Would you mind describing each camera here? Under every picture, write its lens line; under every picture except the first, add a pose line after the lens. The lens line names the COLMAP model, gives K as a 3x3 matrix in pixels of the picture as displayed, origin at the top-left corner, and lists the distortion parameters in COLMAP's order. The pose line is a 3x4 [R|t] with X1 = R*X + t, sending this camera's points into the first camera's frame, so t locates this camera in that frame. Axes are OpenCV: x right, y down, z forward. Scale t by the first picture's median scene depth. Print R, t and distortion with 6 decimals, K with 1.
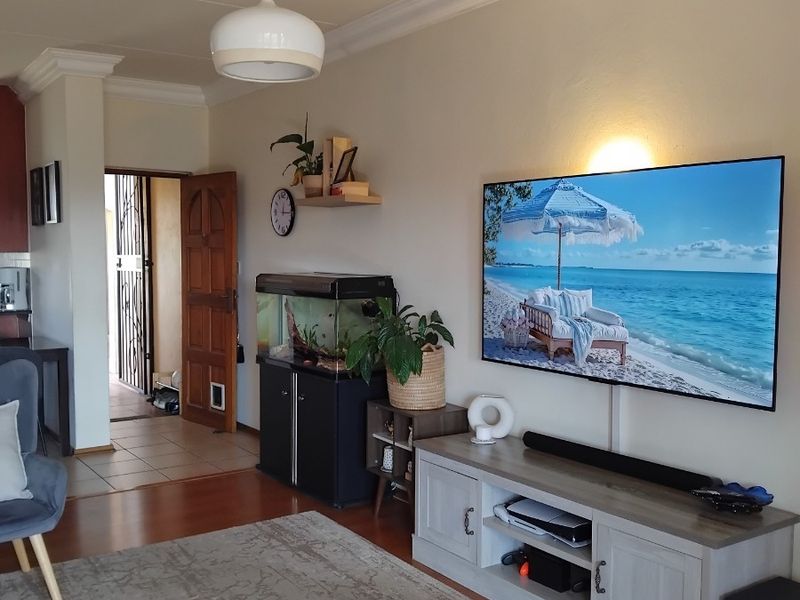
lens RADIAL K [[831.4, 0, 387.2], [0, 831.4, 299.6], [0, 0, 1]] dist [0.131122, -0.248391]
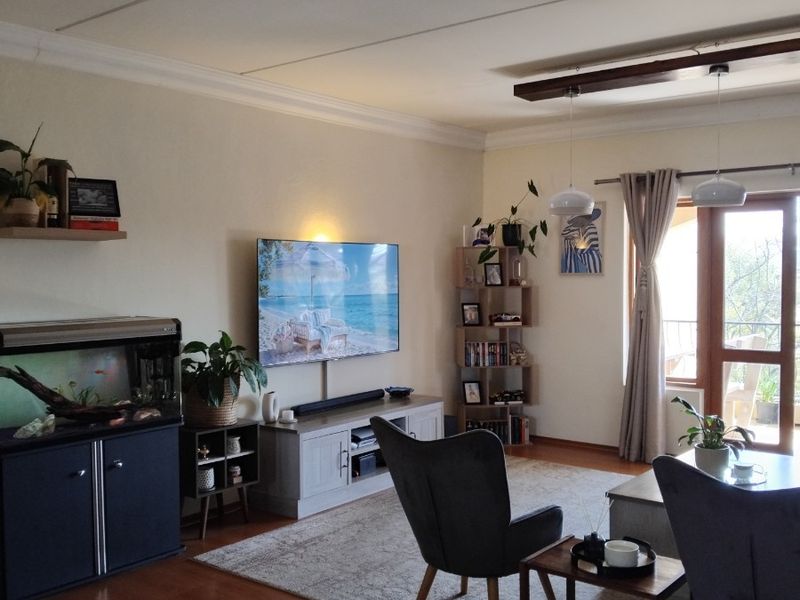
lens RADIAL K [[831.4, 0, 387.2], [0, 831.4, 299.6], [0, 0, 1]] dist [0.131122, -0.248391]
pose [[-0.296310, -0.030903, 0.954592, -0.805593], [0.066041, 0.996421, 0.052757, -0.062940], [-0.952806, 0.078675, -0.293209, 0.779299]]
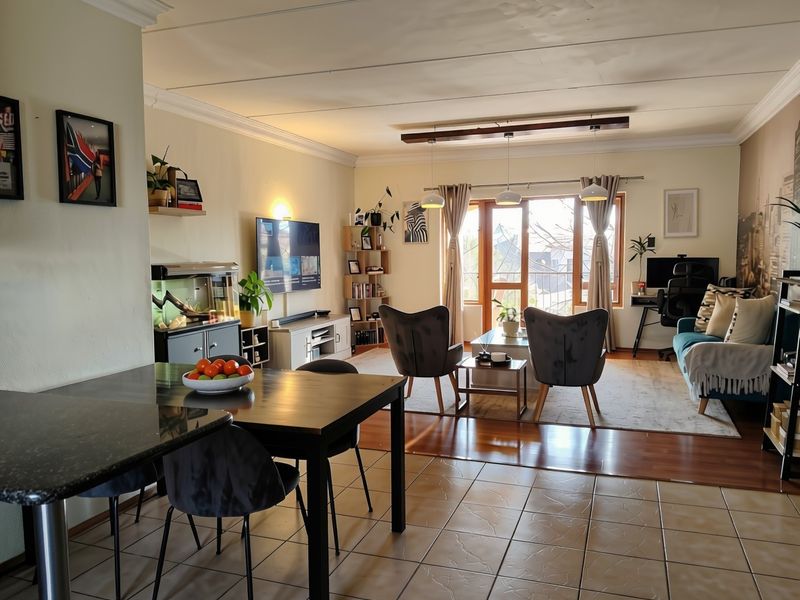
lens RADIAL K [[631.8, 0, 400.0], [0, 631.8, 300.0], [0, 0, 1]] dist [0.002182, -0.003585]
pose [[-0.604347, -0.052527, 0.794988, -0.942820], [0.060721, 0.991885, 0.111697, -0.055532], [-0.794404, 0.115776, -0.596254, 1.083302]]
